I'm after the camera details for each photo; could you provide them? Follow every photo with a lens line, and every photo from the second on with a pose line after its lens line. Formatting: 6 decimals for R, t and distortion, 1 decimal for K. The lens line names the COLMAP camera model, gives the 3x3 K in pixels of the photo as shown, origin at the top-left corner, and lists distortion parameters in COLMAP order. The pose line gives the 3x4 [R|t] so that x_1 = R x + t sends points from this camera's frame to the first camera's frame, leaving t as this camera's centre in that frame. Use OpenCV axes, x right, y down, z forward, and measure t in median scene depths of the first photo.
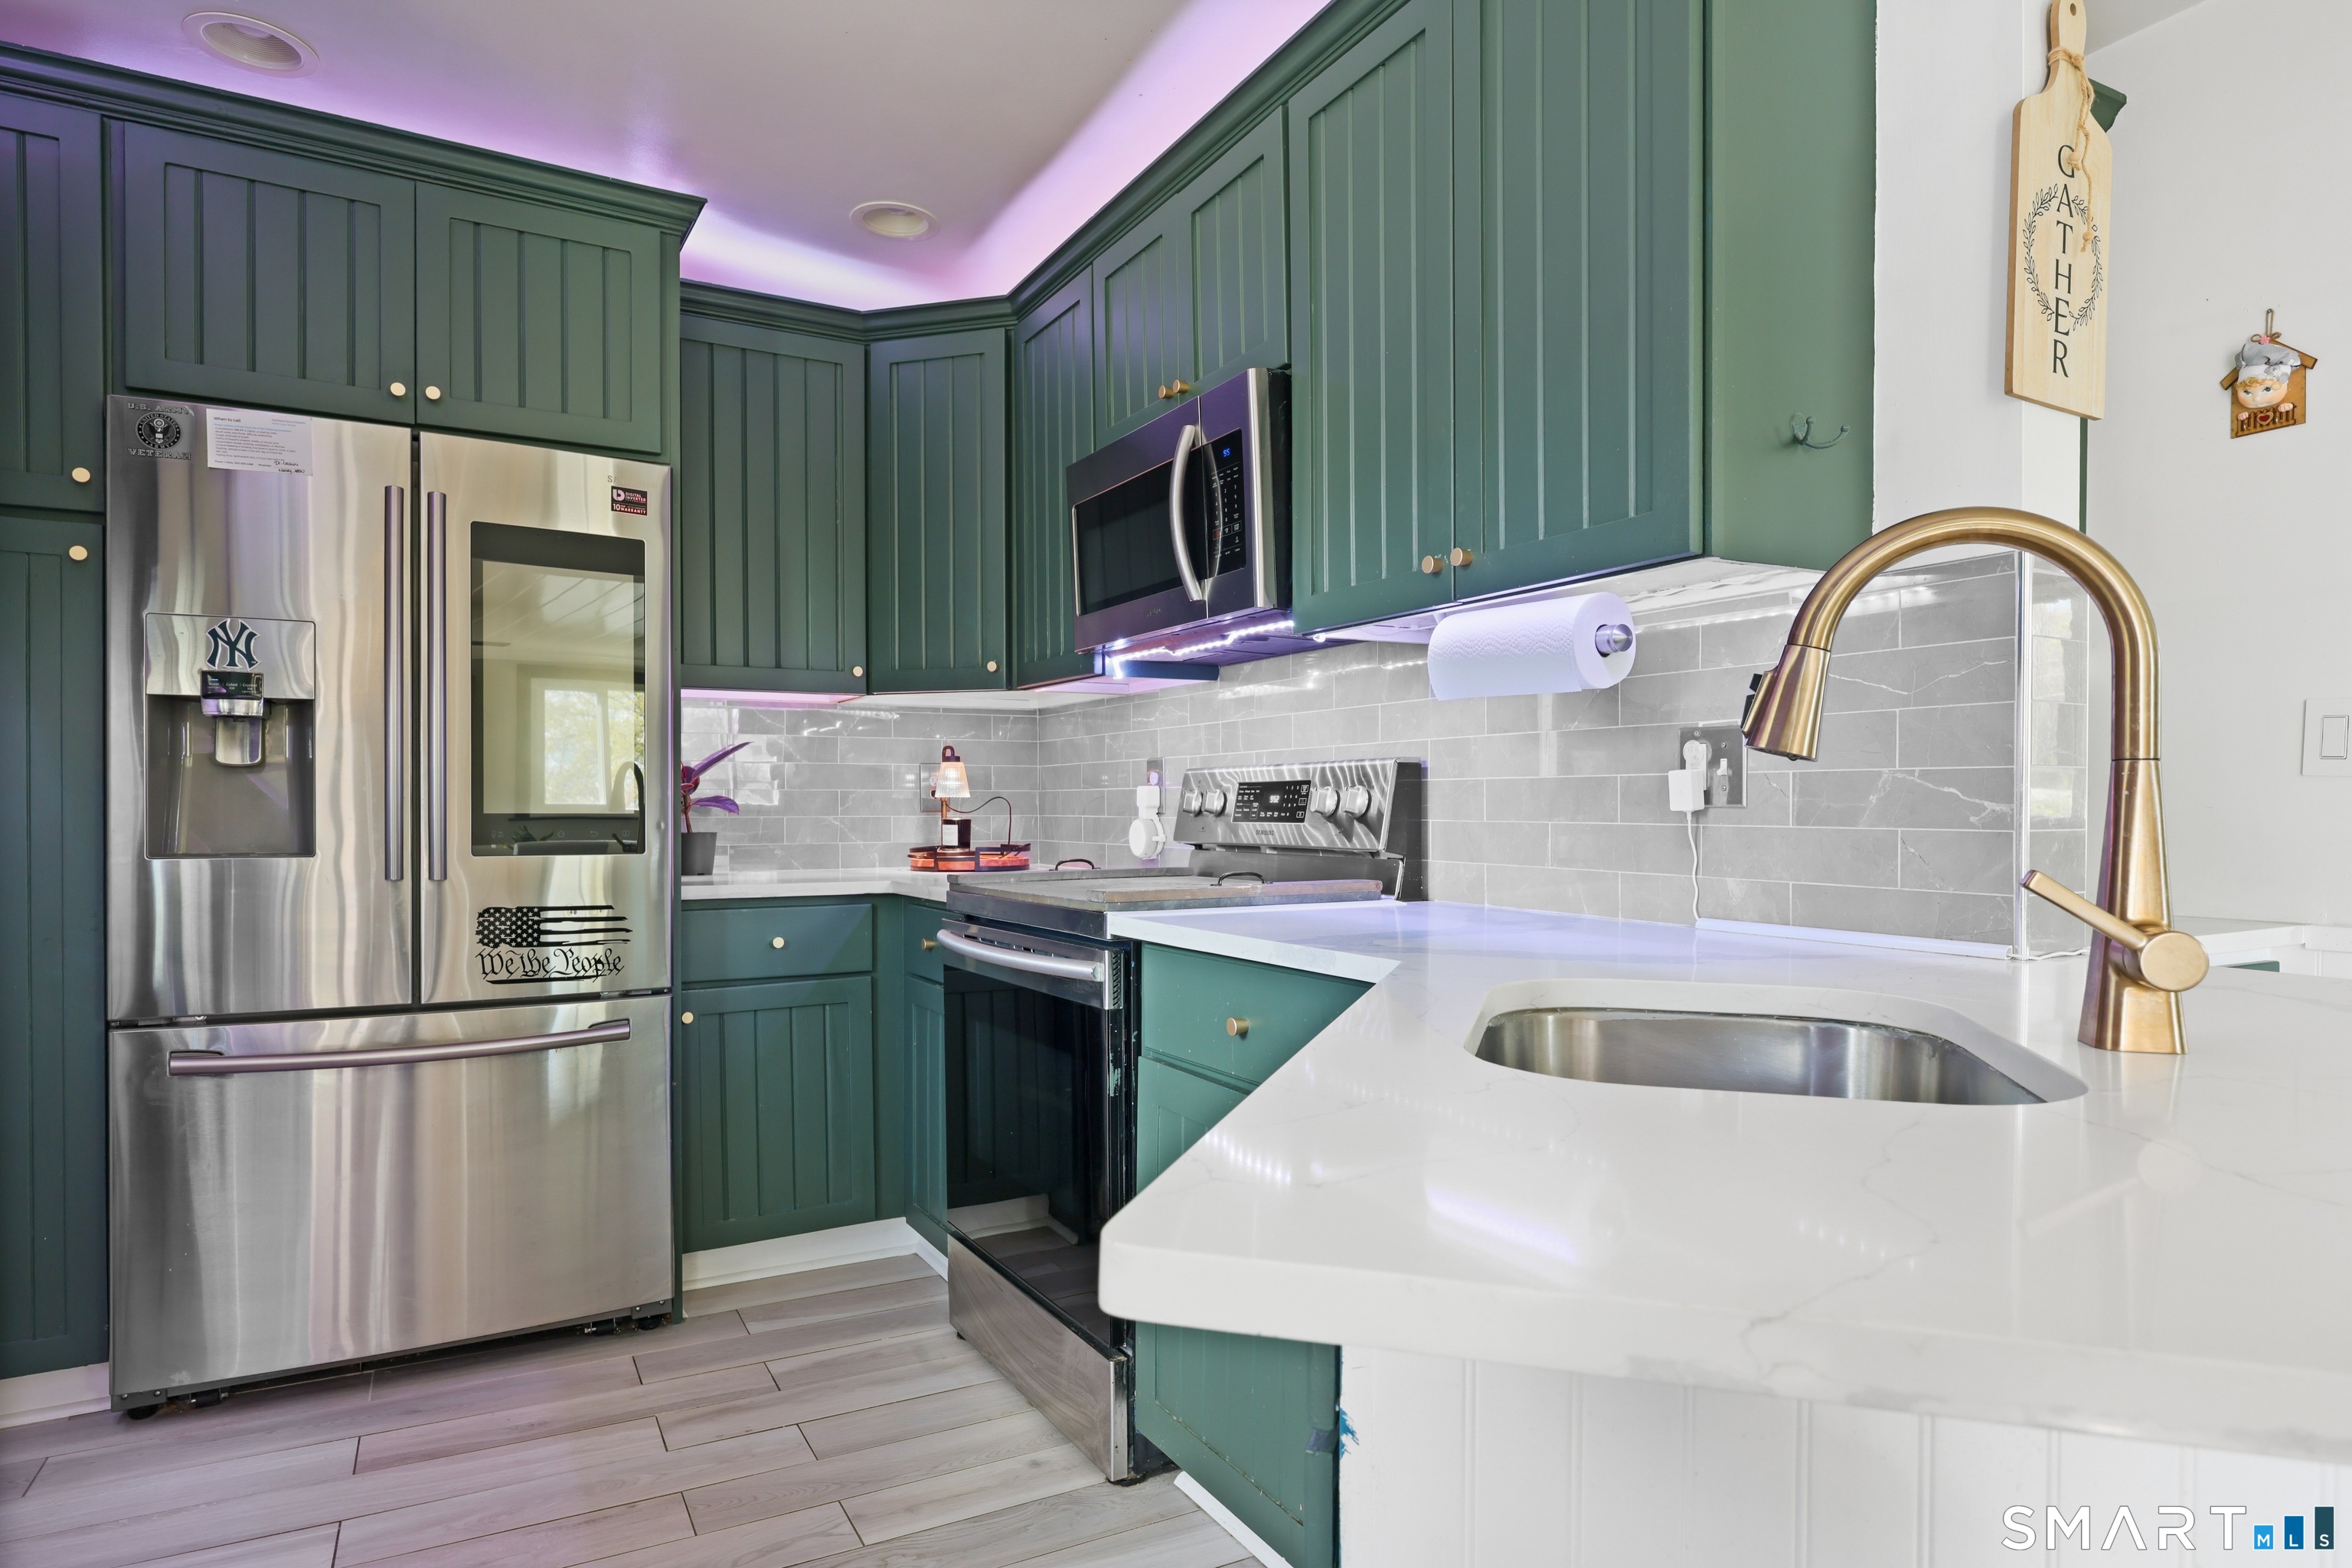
lens RADIAL K [[1326.5, 0, 1186.5], [0, 1326.5, 820.2], [0, 0, 1]] dist [-0.002159, -0.001092]
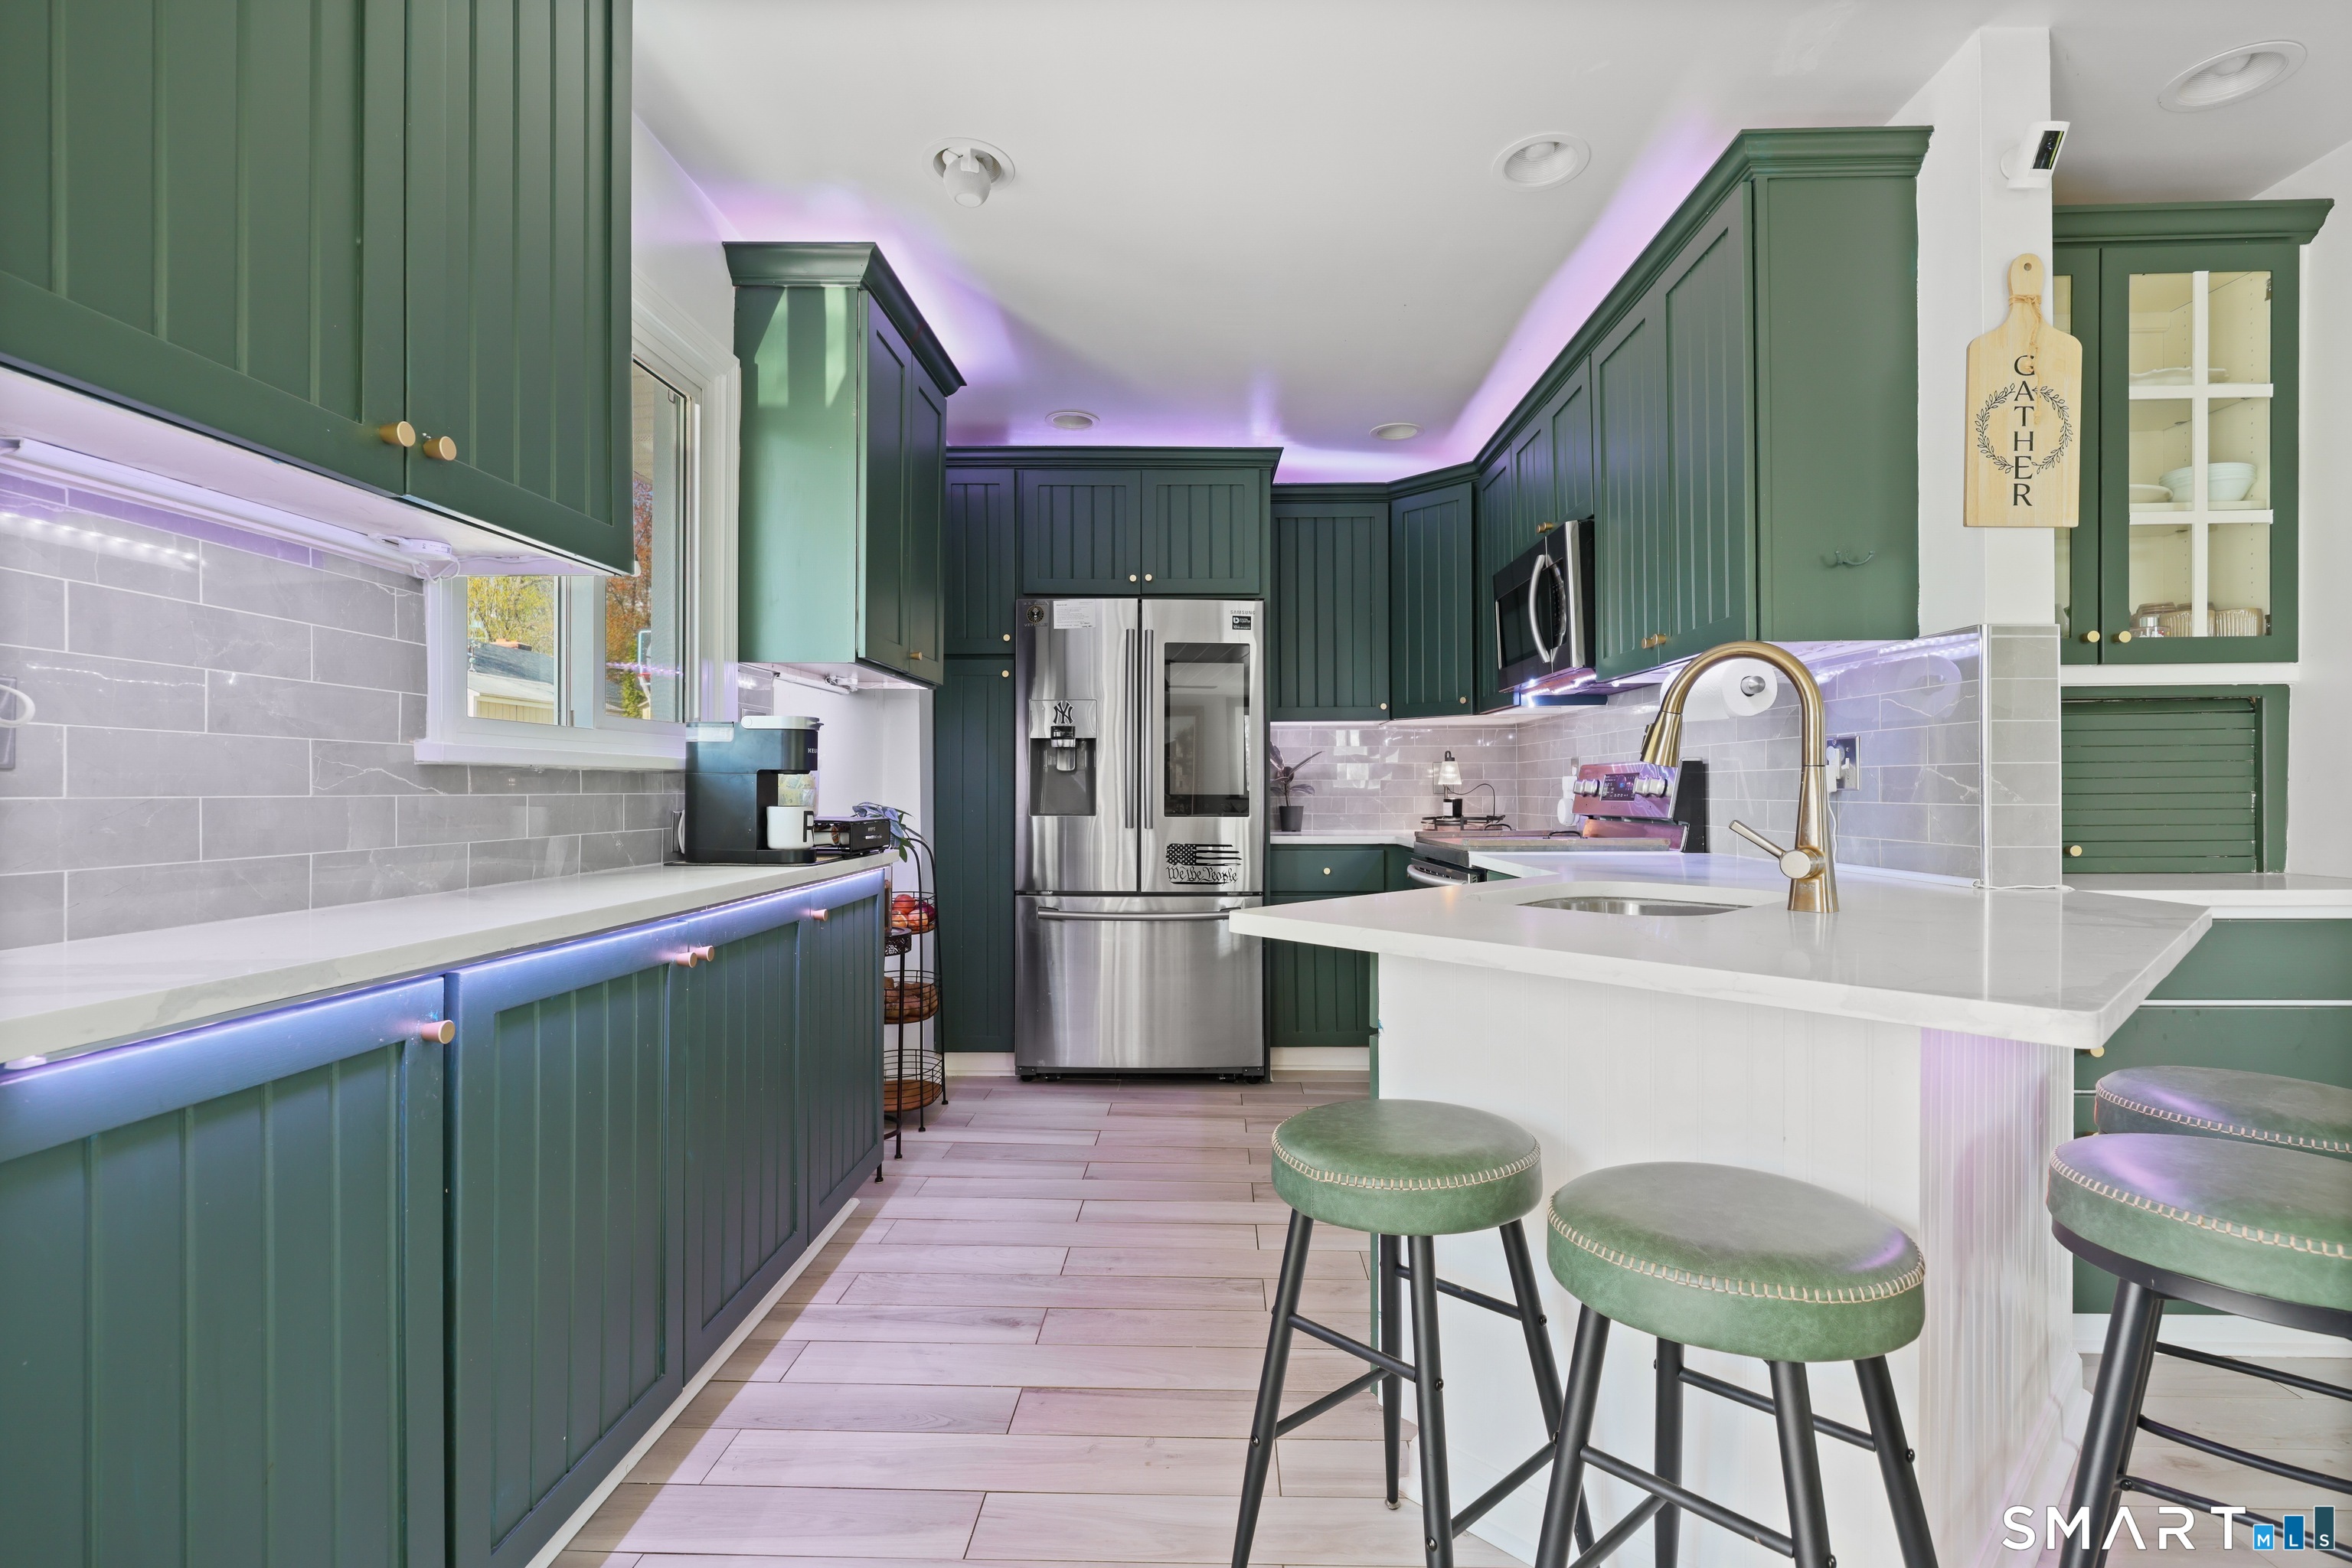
lens RADIAL K [[1032.9, 0, 1174.2], [0, 1032.9, 791.1], [0, 0, 1]] dist [0.004298, 0.000287]
pose [[0.861821, -0.000964, -0.507211, 0.231448], [-0.004046, 0.999953, -0.008775, 0.003383], [0.507196, 0.009615, 0.861777, -0.283286]]
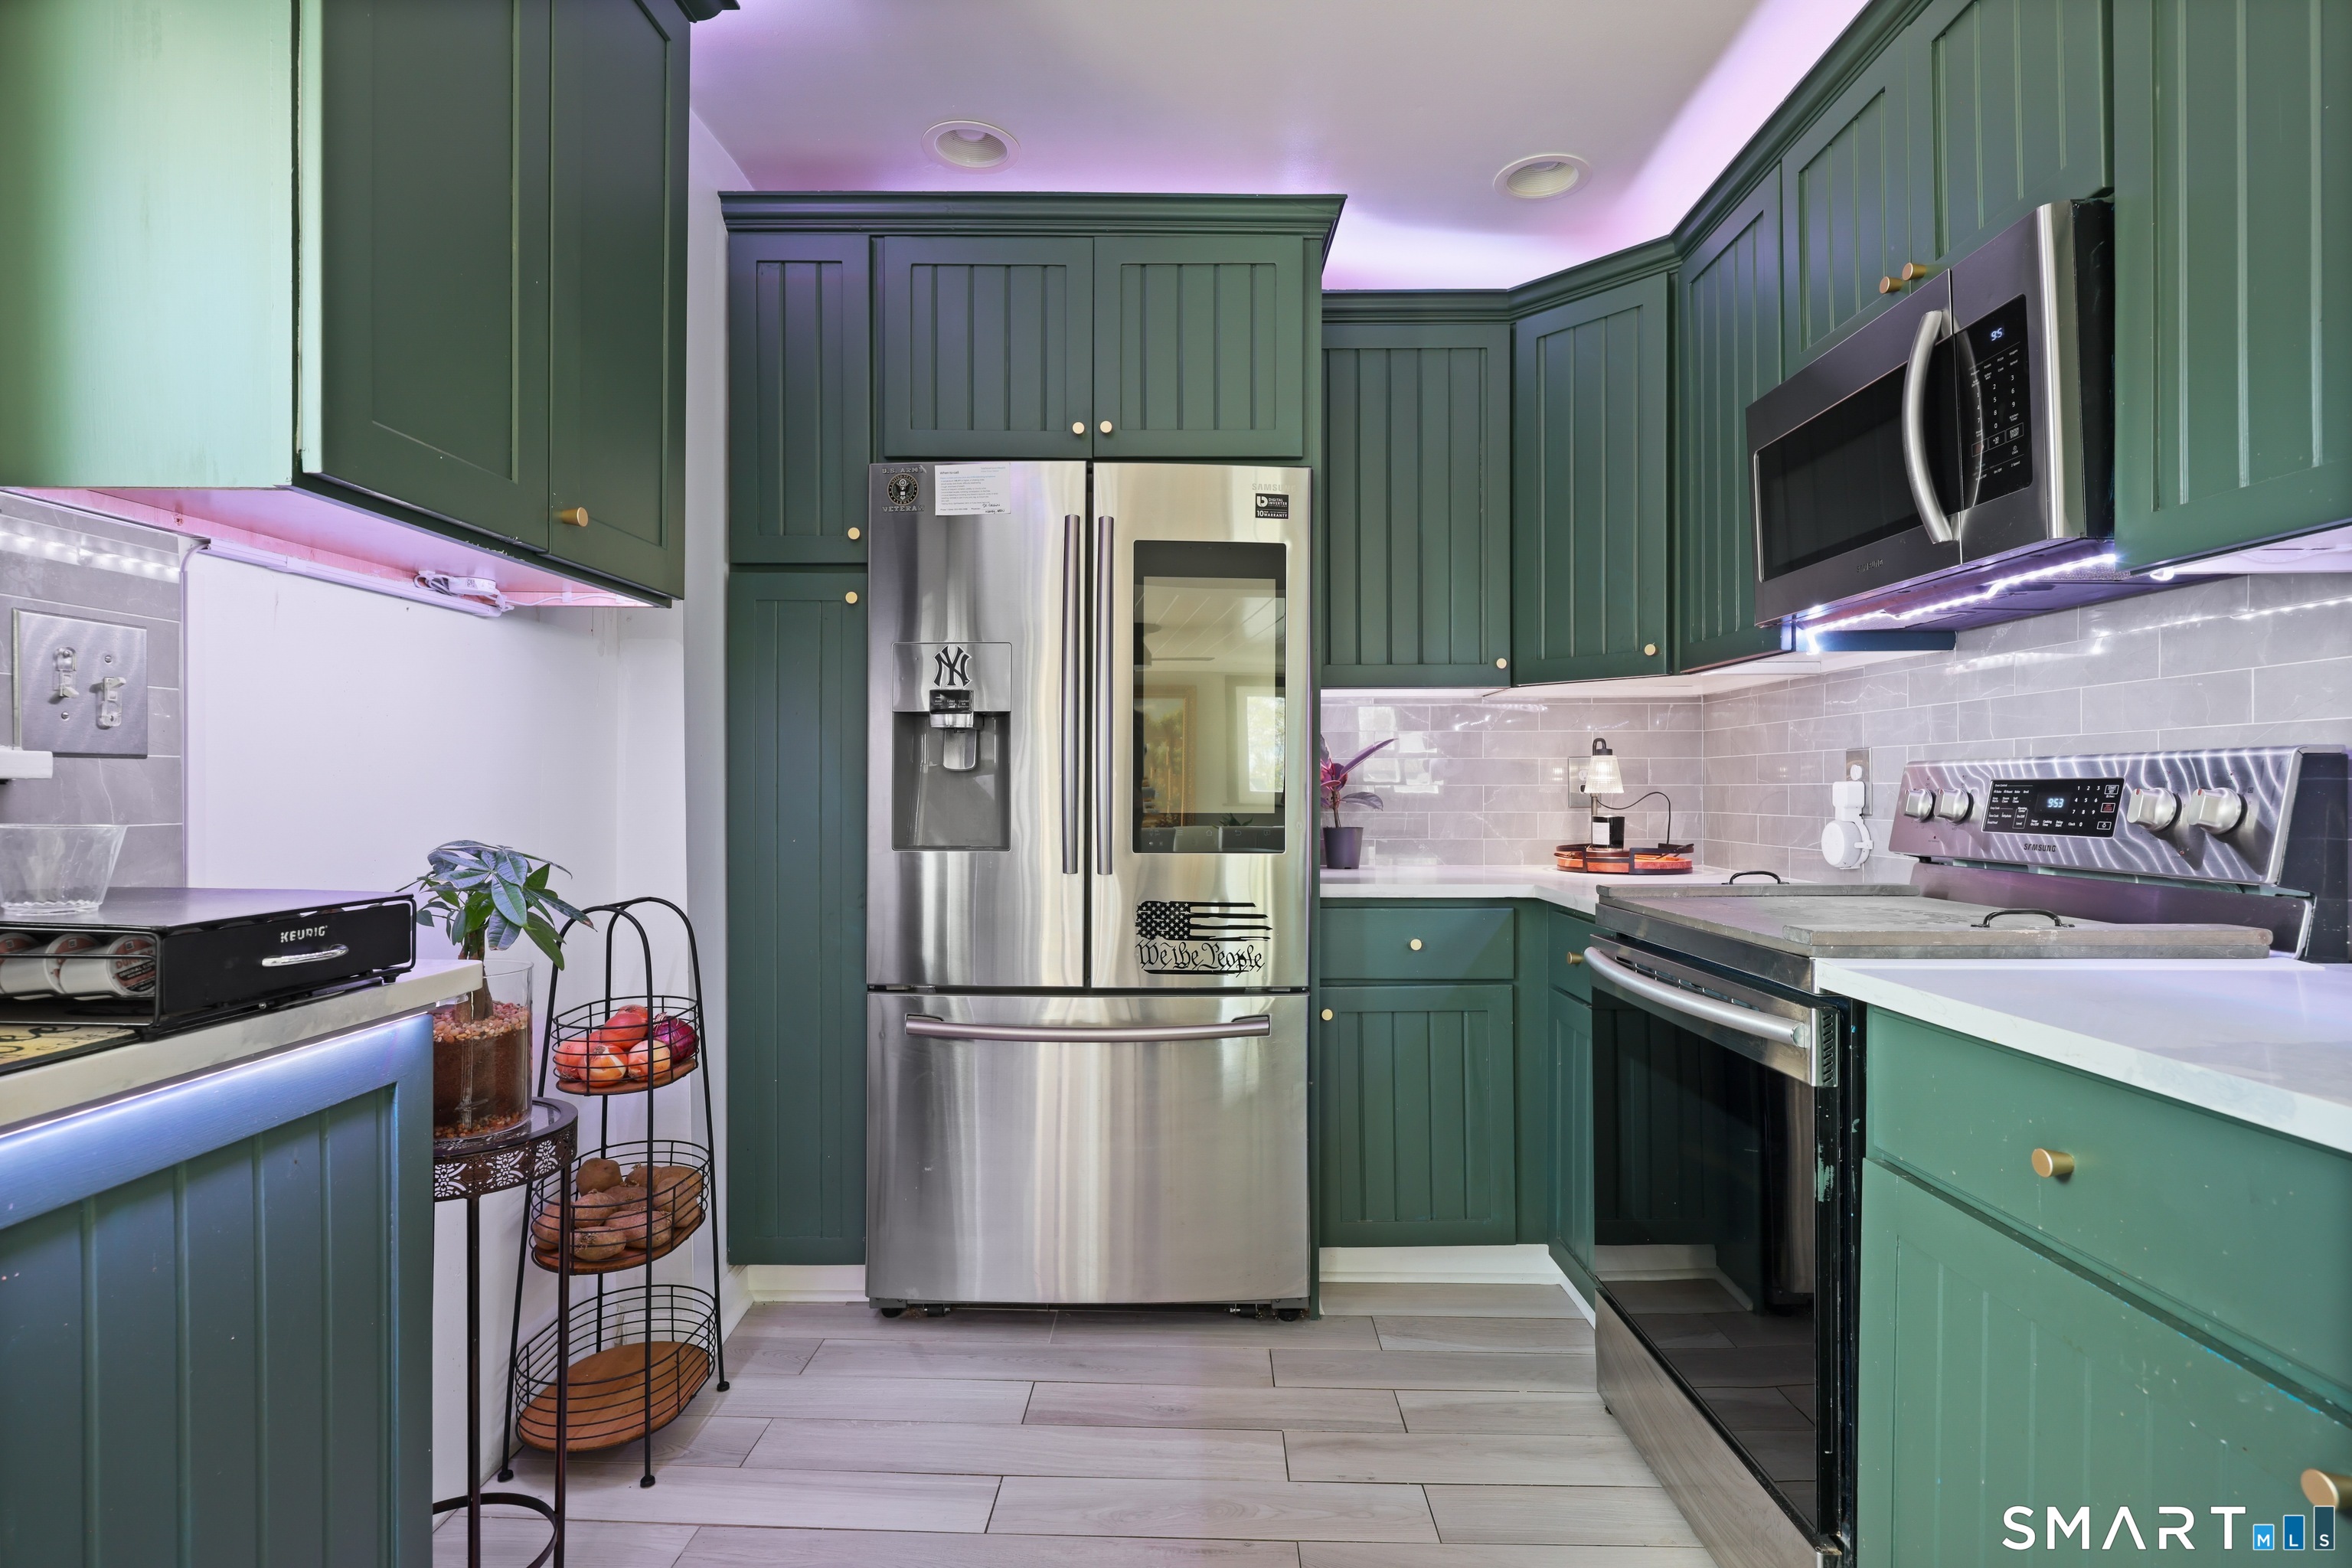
lens RADIAL K [[1196.3, 0, 1170.3], [0, 1196.3, 796.8], [0, 0, 1]] dist [0.001929, 0.000251]
pose [[0.866279, 0.003013, -0.499551, -0.029348], [-0.005852, 0.999974, -0.004116, -0.014172], [0.499525, 0.006489, 0.866275, 0.174422]]
